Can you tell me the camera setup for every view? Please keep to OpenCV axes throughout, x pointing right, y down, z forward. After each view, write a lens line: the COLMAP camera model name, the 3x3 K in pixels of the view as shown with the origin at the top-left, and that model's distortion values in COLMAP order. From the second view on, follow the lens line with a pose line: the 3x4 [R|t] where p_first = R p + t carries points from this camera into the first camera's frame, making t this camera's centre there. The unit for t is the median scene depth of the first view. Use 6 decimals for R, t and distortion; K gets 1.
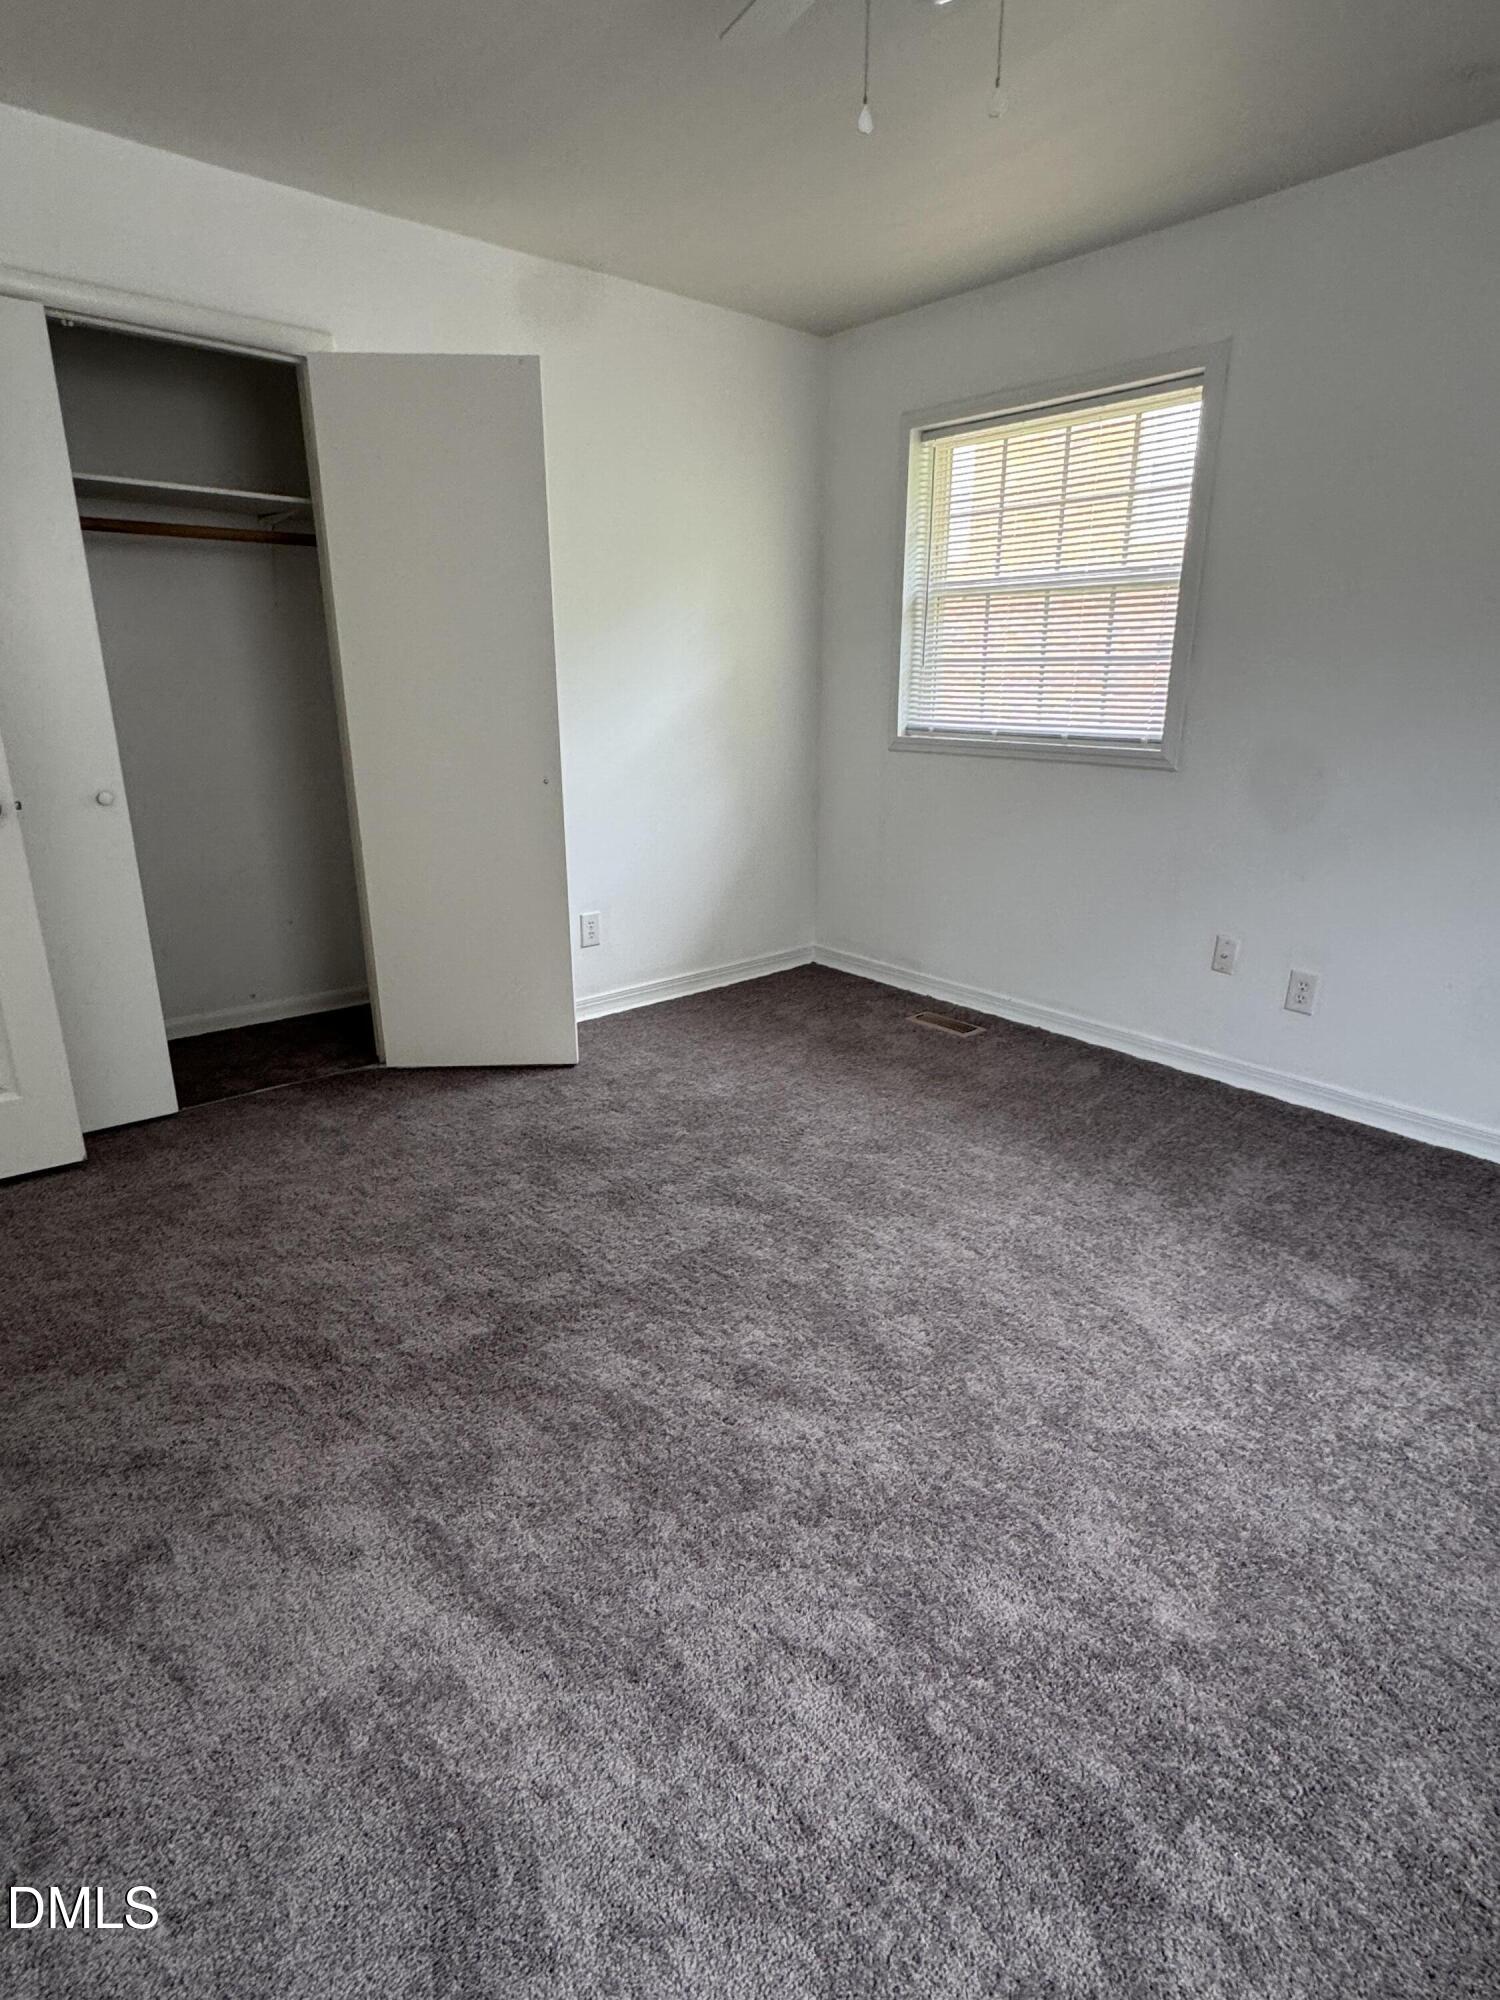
lens RADIAL K [[1037.0, 0, 750.0], [0, 1037.0, 1000.0], [0, 0, 1]] dist [0.000326, -0.000473]
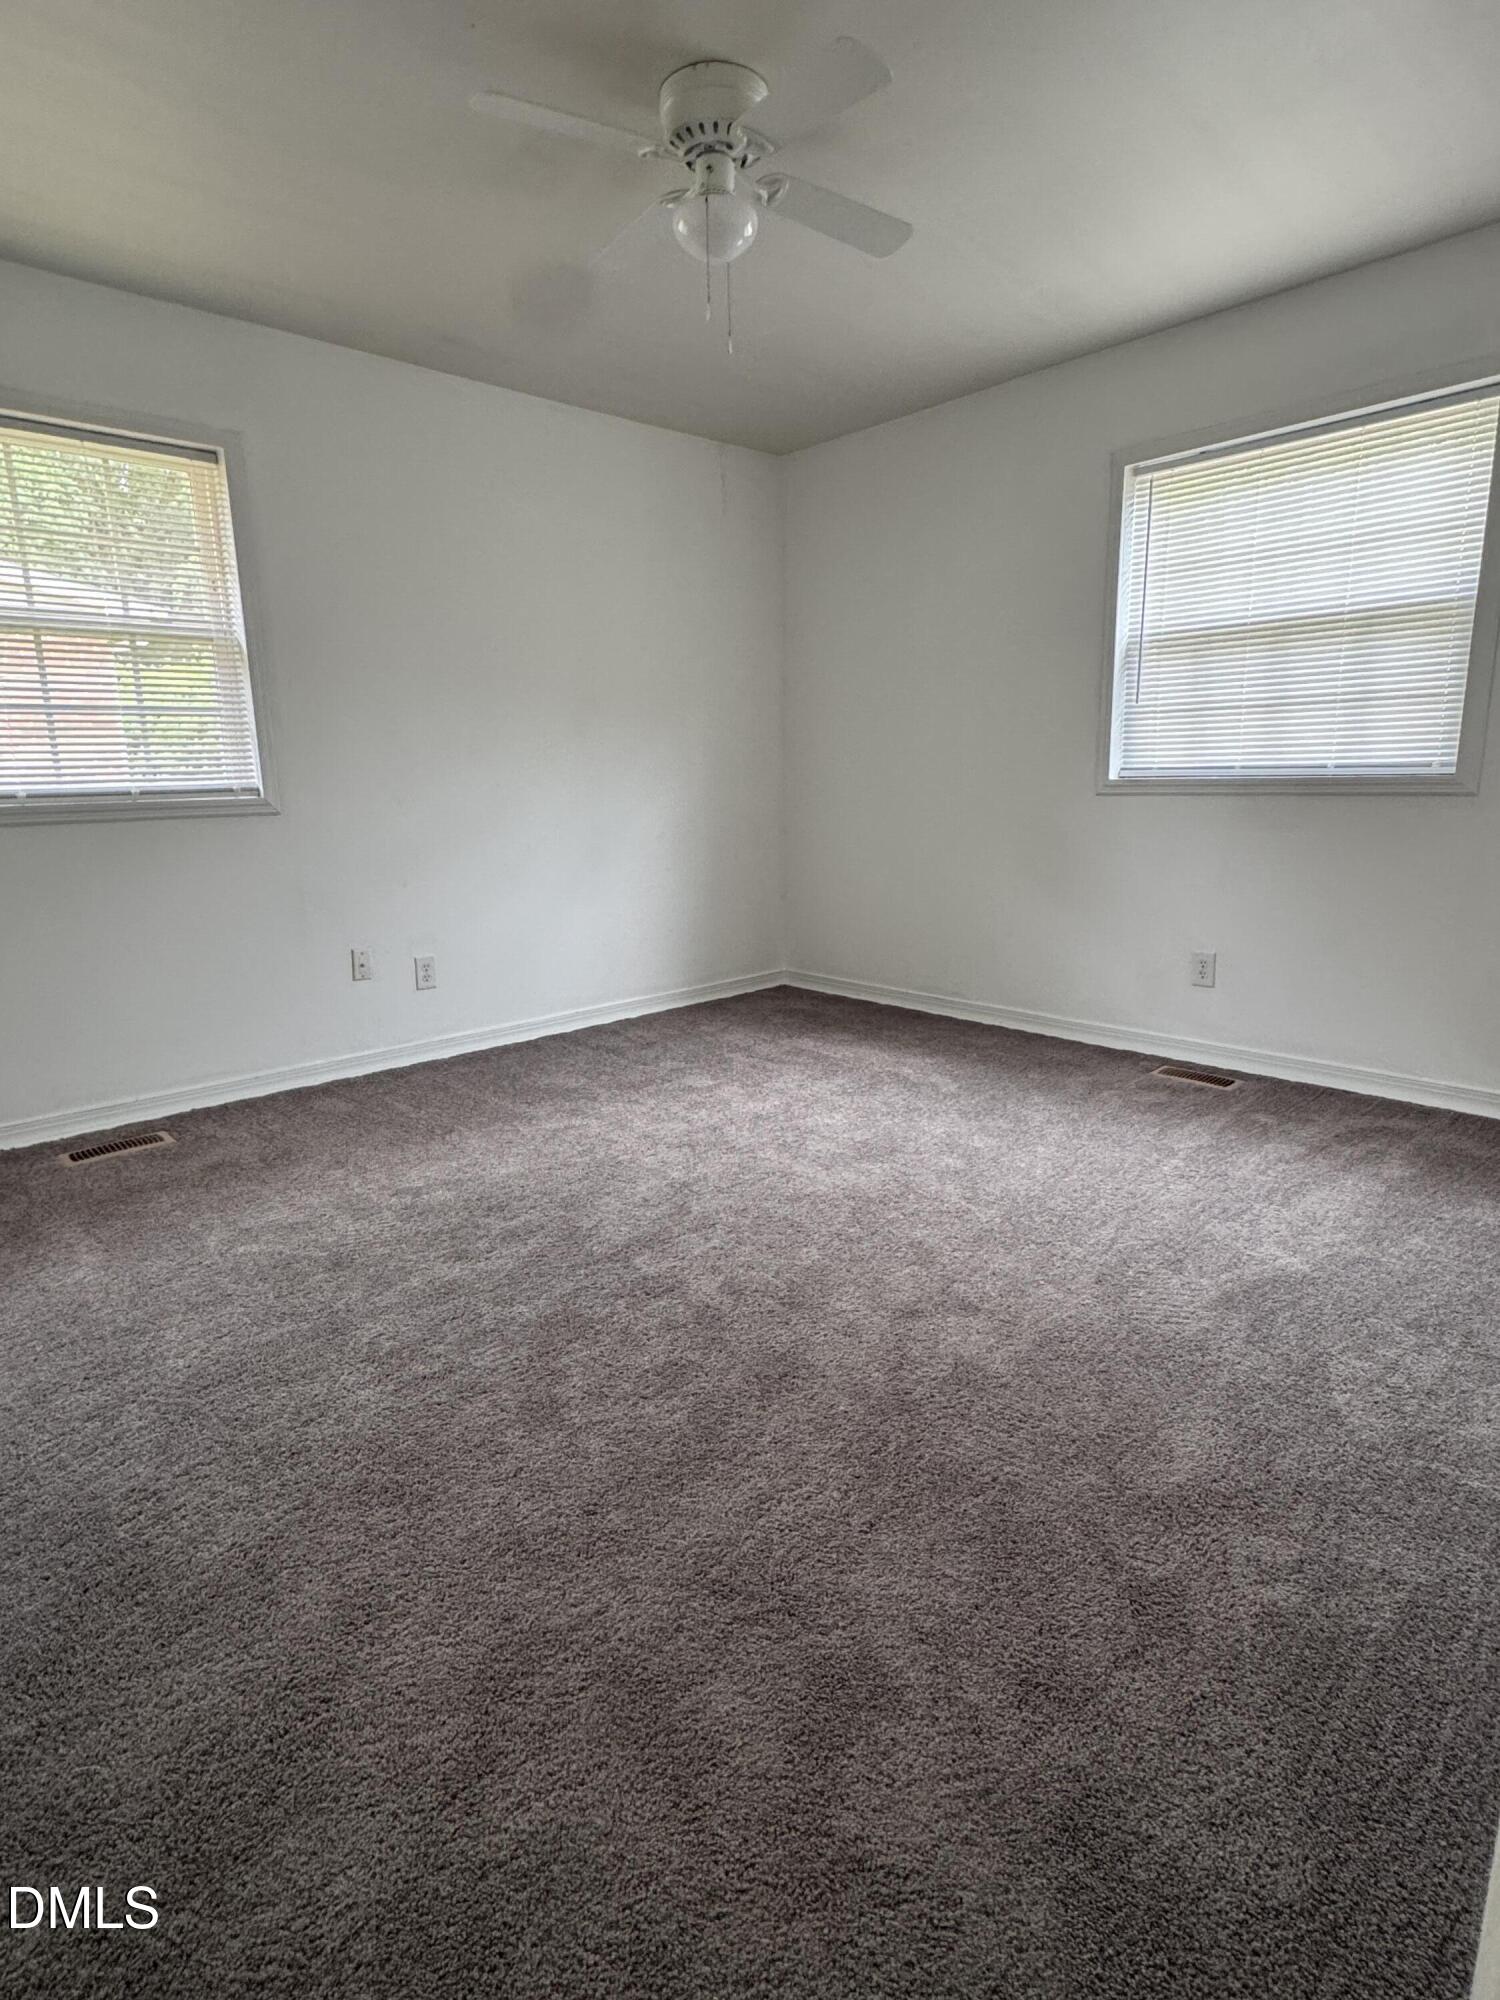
lens RADIAL K [[1037.0, 0, 750.0], [0, 1037.0, 1000.0], [0, 0, 1]] dist [0.000326, -0.000473]
pose [[-0.039894, -0.225272, 0.973479, -0.730243], [0.315487, 0.921578, 0.226190, -0.137558], [-0.948091, 0.316143, 0.034305, 0.581769]]
